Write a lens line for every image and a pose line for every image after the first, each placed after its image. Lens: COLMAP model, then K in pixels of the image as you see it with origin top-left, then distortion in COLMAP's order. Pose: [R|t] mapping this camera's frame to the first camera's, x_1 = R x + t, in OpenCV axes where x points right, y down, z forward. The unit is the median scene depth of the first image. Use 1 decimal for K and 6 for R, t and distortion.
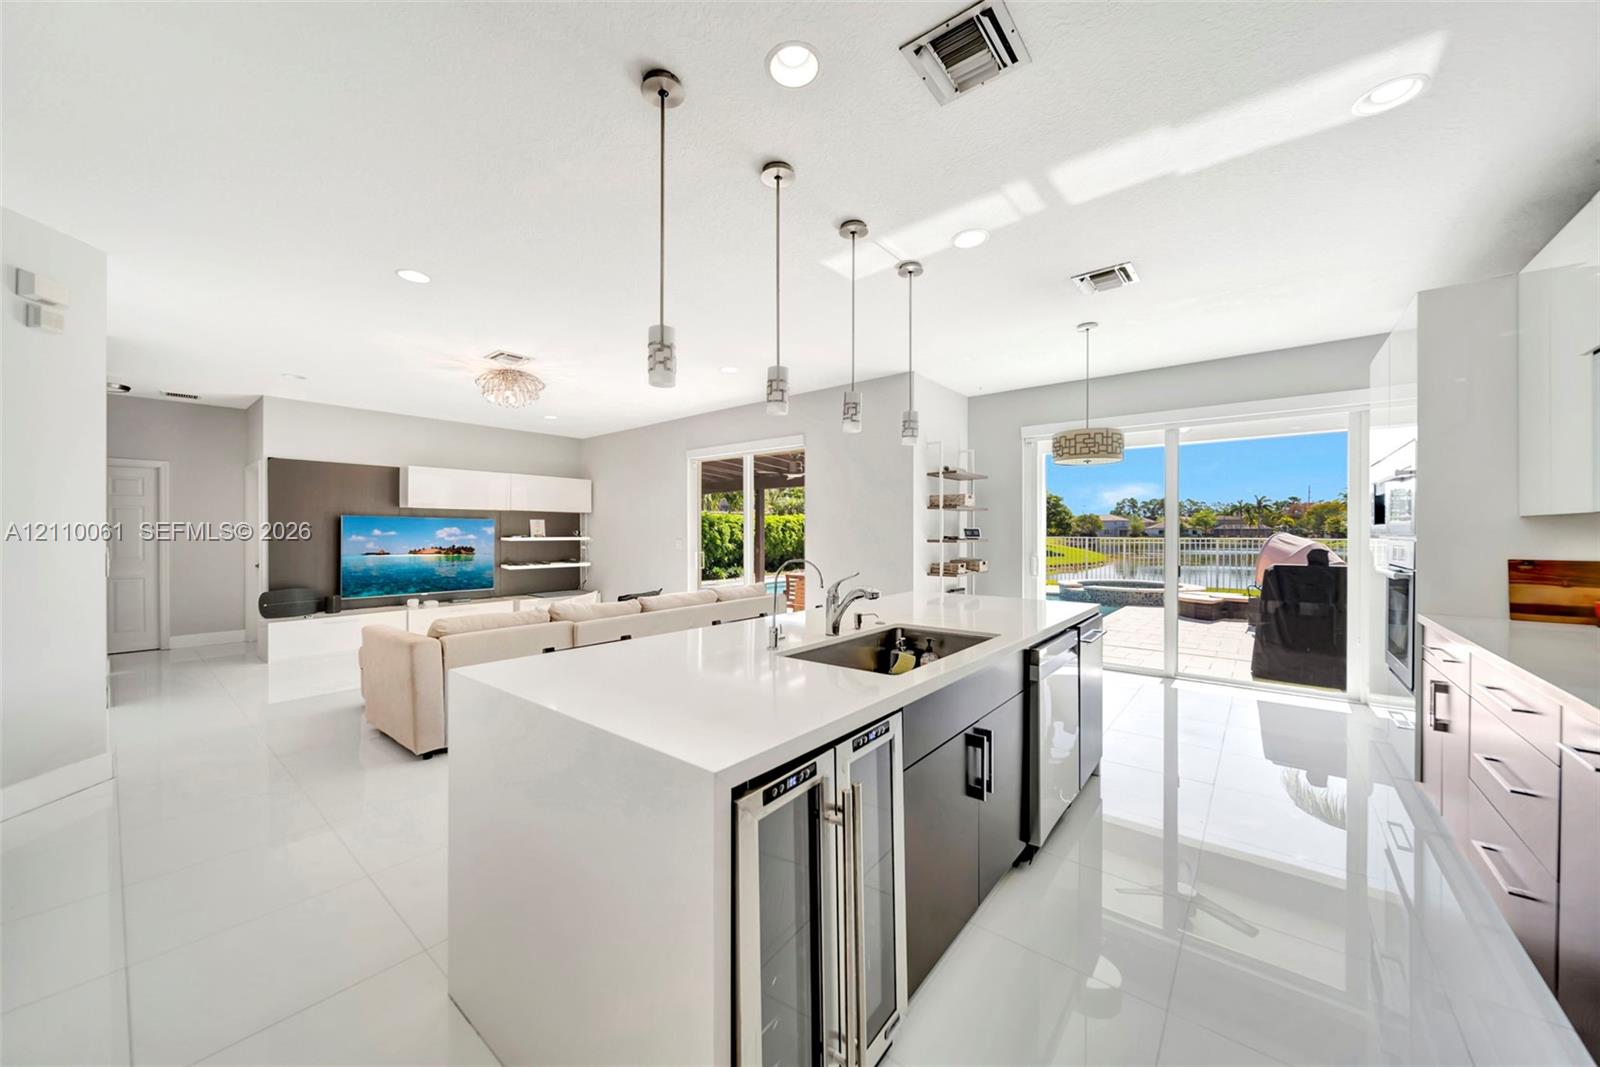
lens RADIAL K [[561.3, 0, 792.9], [0, 561.3, 528.6], [0, 0, 1]] dist [-0.001335, -0.000649]
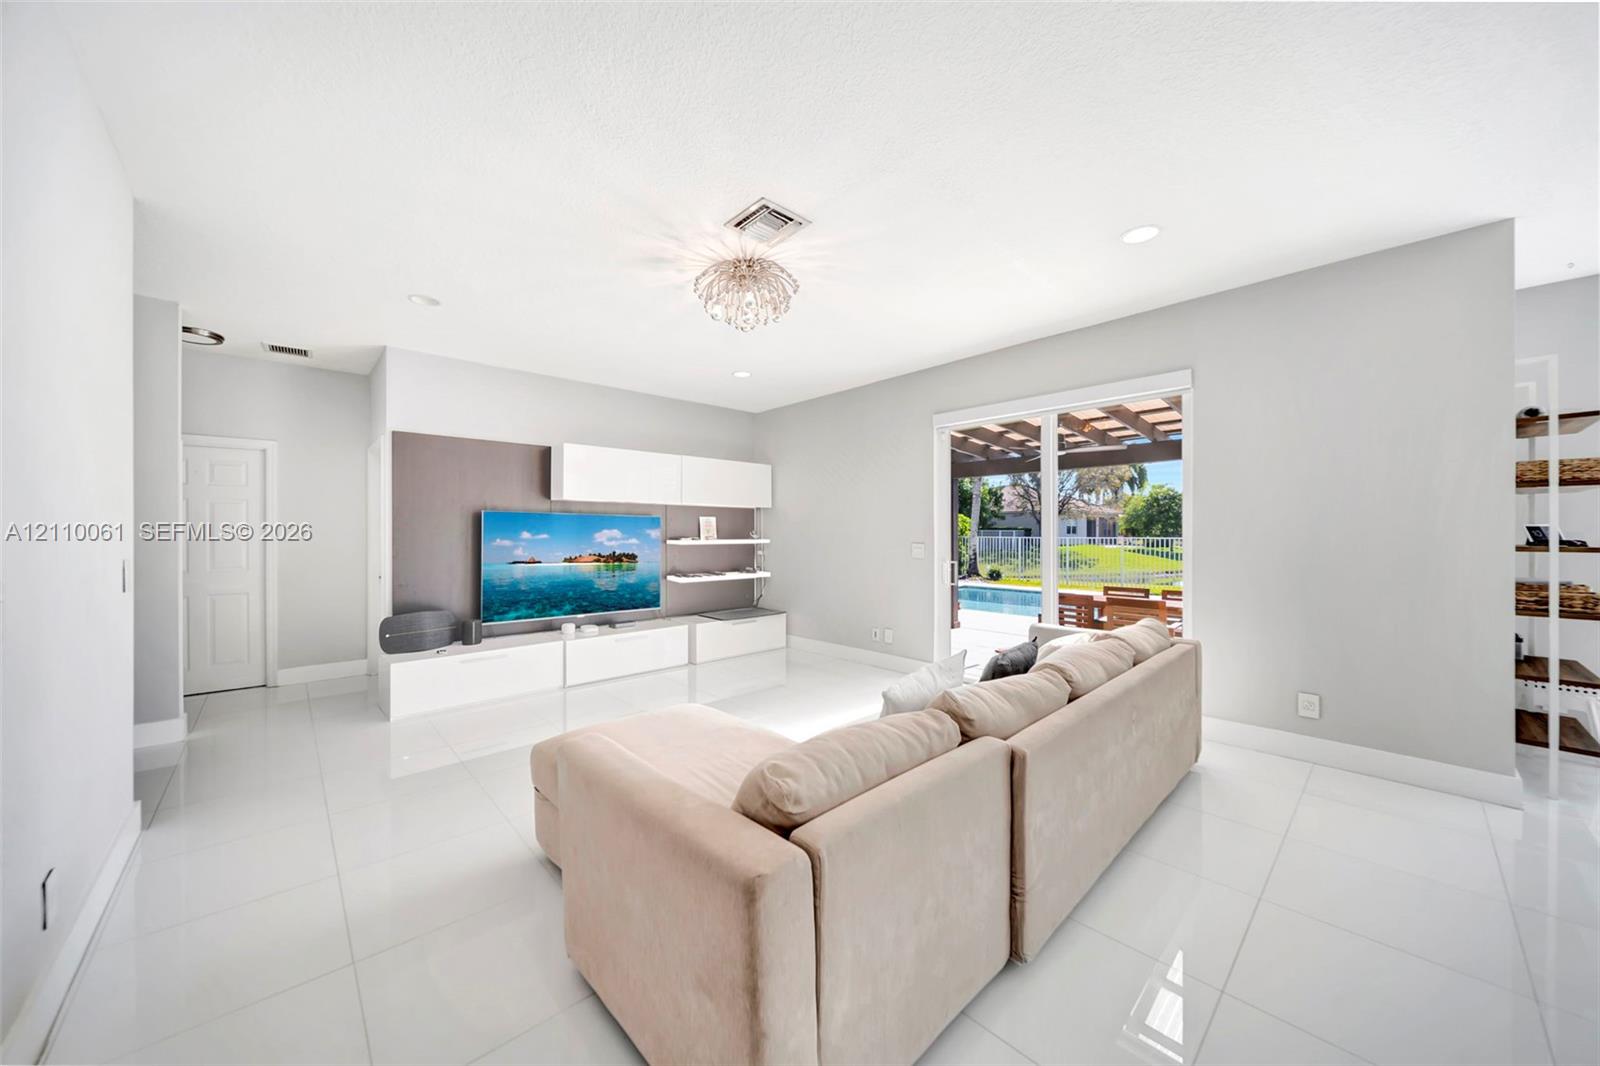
lens RADIAL K [[554.3, 0, 796.2], [0, 554.3, 530.7], [0, 0, 1]] dist [-0.004750, -0.000179]
pose [[0.990681, -0.001310, -0.136197, -0.260007], [0.001604, 0.999997, 0.002048, 0.001970], [0.136194, -0.002248, 0.990680, 0.293911]]
